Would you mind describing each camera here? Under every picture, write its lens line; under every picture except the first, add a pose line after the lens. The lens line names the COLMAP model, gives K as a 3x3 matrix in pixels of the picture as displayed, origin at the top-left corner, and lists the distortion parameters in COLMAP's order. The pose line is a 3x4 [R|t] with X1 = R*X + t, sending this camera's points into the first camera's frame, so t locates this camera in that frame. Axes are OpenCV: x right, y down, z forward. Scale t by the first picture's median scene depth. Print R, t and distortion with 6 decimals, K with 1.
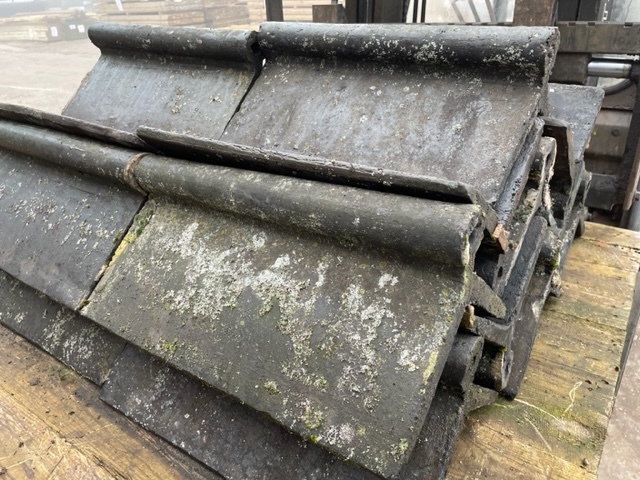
lens RADIAL K [[490.8, 0, 322.5], [0, 490.8, 235.5], [0, 0, 1]] dist [0.034941, -0.042202]
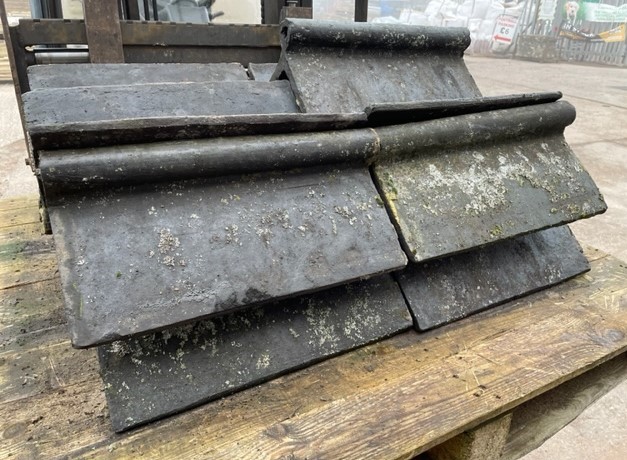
lens RADIAL K [[480.9, 0, 313.9], [0, 480.9, 231.9], [0, 0, 1]] dist [0.034941, -0.042202]
pose [[0.440251, -0.330660, 0.834771, -1.580634], [0.339660, 0.921961, 0.186063, -0.212859], [-0.831150, 0.201624, 0.518206, 0.611287]]
